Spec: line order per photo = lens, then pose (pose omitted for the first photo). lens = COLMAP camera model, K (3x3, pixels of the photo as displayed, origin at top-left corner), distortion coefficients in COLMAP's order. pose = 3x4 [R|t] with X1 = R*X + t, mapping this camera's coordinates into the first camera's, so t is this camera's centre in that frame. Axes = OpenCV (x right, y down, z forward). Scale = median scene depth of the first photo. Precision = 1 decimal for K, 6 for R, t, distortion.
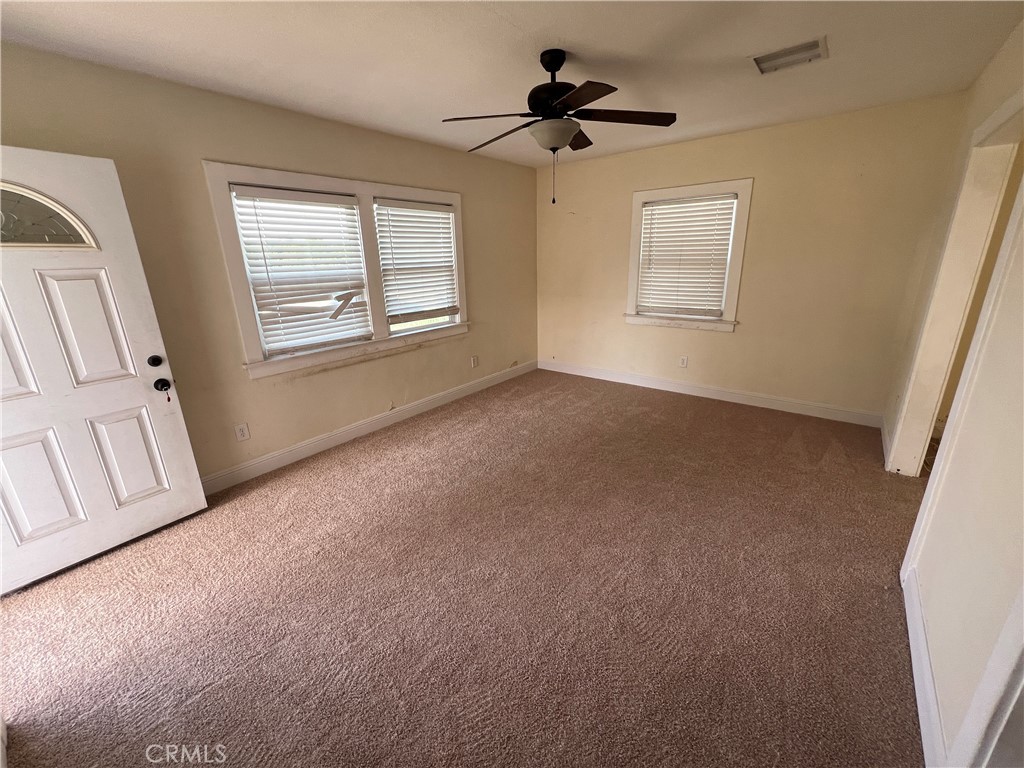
lens RADIAL K [[411.6, 0, 509.0], [0, 411.6, 381.4], [0, 0, 1]] dist [0.000714, 0.000421]
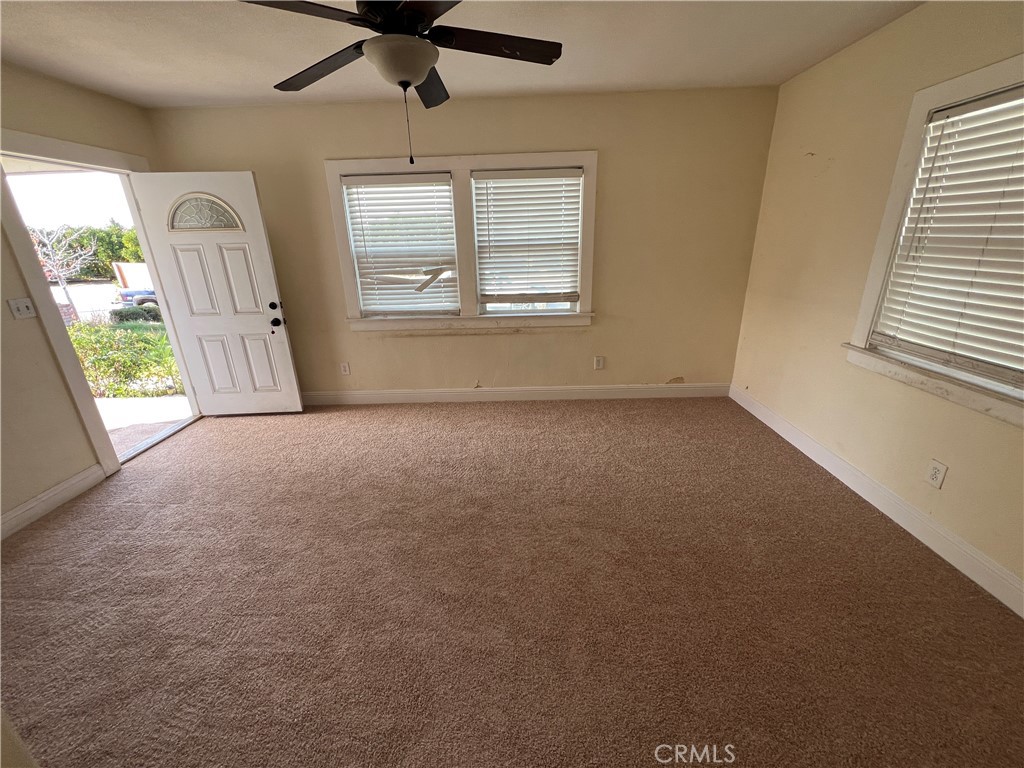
lens RADIAL K [[411.6, 0, 509.0], [0, 411.6, 381.4], [0, 0, 1]] dist [0.000714, 0.000421]
pose [[0.613873, 0.271689, -0.741178, 0.547471], [-0.219959, 0.960593, 0.169940, -0.145518], [0.758141, 0.058707, 0.649442, 0.437029]]
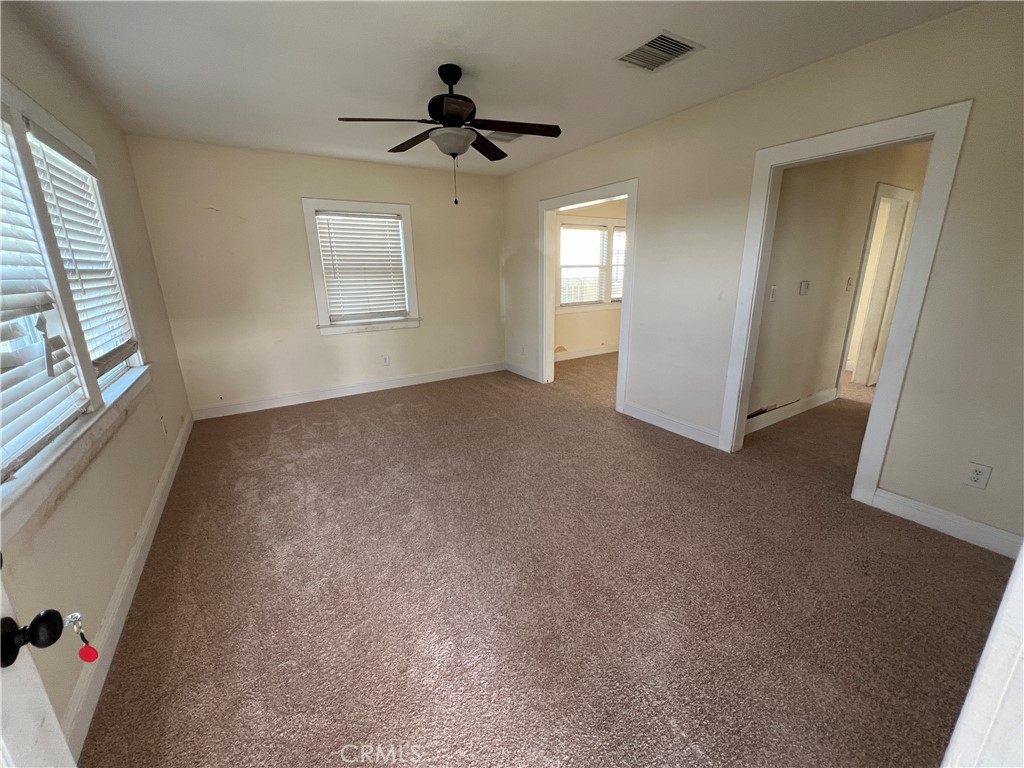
lens RADIAL K [[411.6, 0, 509.0], [0, 411.6, 381.4], [0, 0, 1]] dist [0.000714, 0.000421]
pose [[0.331853, -0.230098, 0.914838, -0.606097], [0.283673, 0.949249, 0.135852, -0.062237], [-0.899668, 0.214432, 0.380284, 0.360844]]
